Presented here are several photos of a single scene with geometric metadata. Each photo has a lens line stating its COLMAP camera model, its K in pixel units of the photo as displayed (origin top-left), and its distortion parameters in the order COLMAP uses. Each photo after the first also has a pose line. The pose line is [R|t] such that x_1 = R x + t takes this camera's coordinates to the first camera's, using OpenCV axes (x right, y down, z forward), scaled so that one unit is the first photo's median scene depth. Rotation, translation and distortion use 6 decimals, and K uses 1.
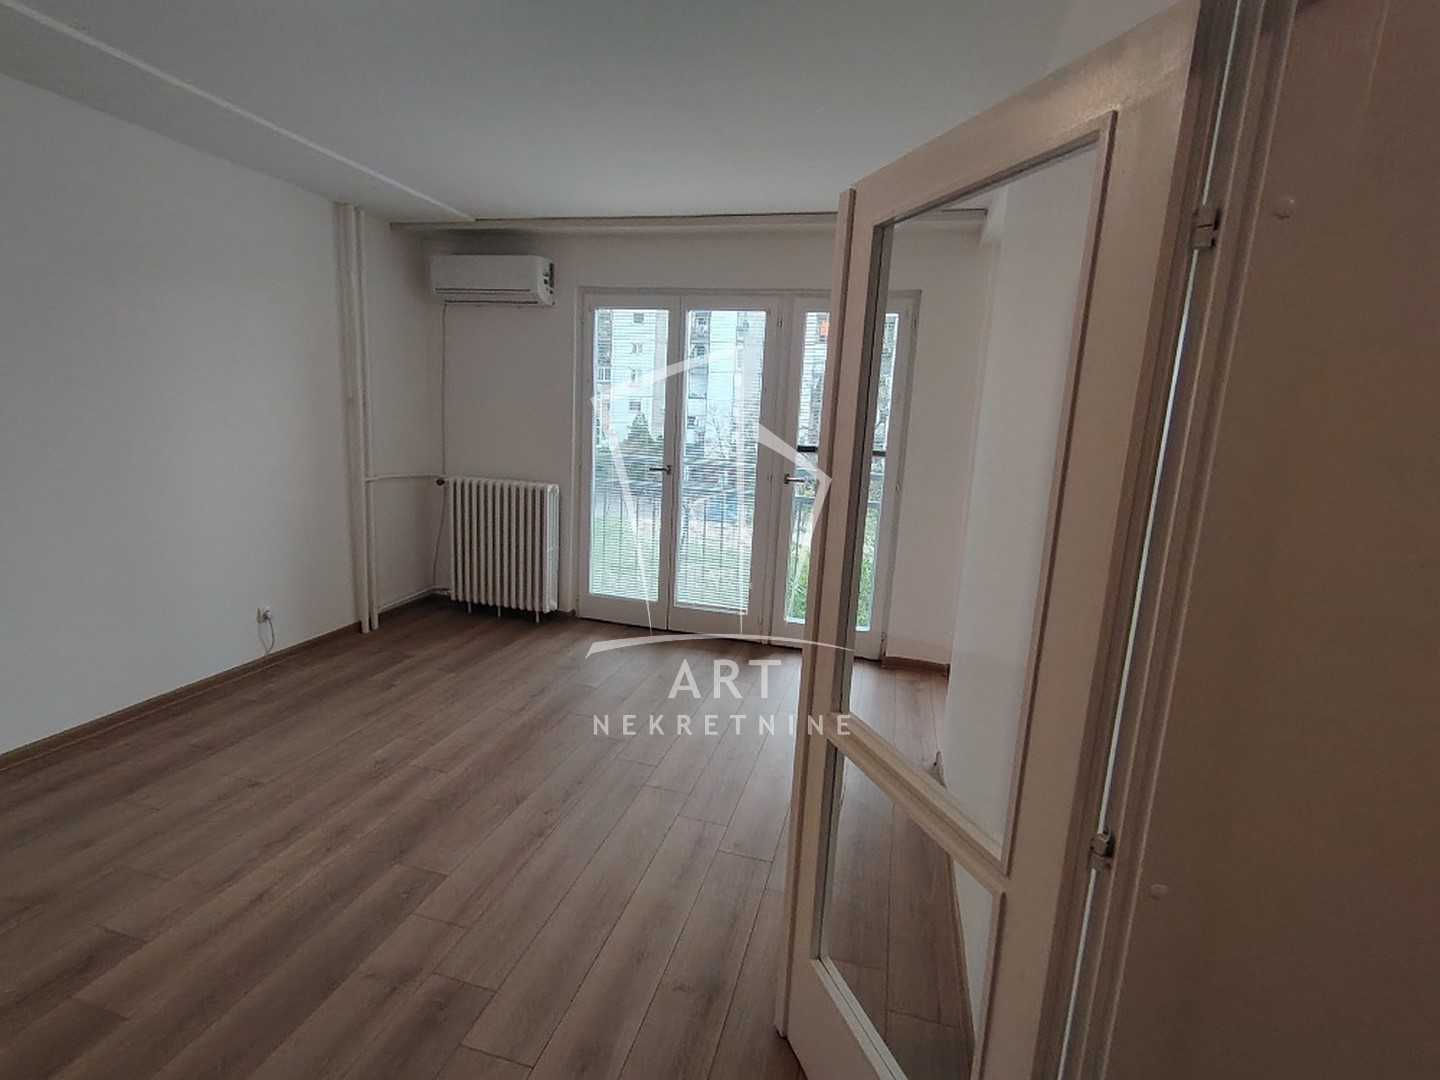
lens RADIAL K [[686.0, 0, 718.4], [0, 686.0, 528.7], [0, 0, 1]] dist [0.003438, -0.000386]
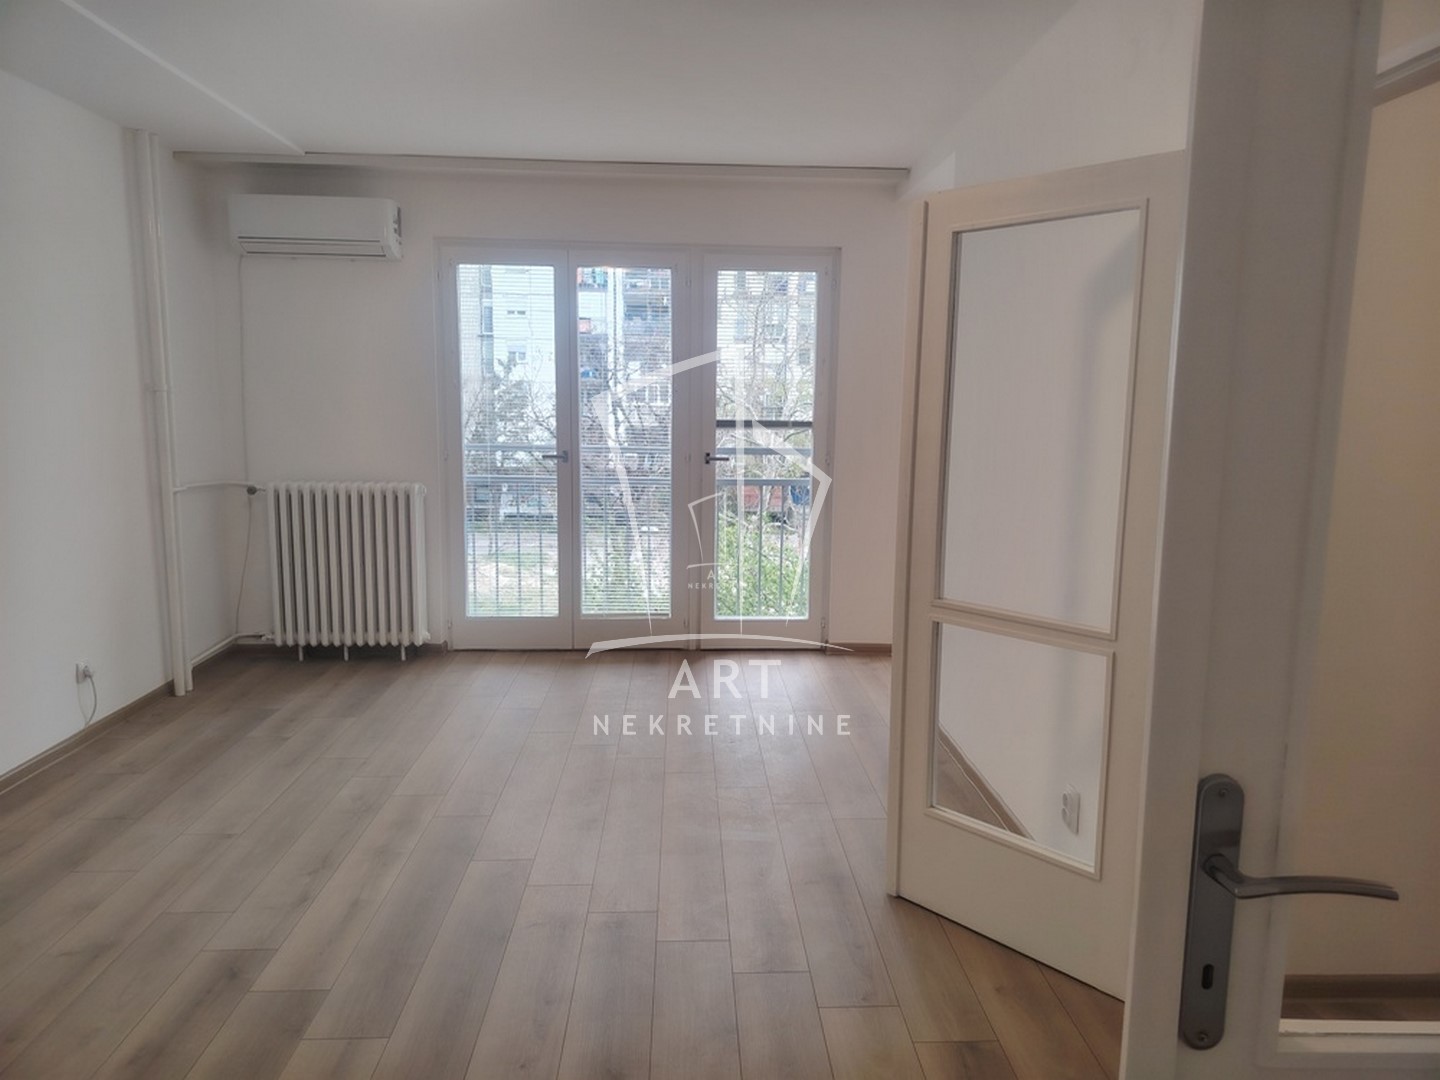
lens RADIAL K [[1033.6, 0, 722.3], [0, 1033.6, 572.9], [0, 0, 1]] dist [-0.001823, -0.005172]
pose [[0.945936, -0.088440, 0.312063, -0.305673], [0.087029, 0.996034, 0.018476, 0.050859], [-0.312459, 0.009681, 0.949882, -0.266299]]
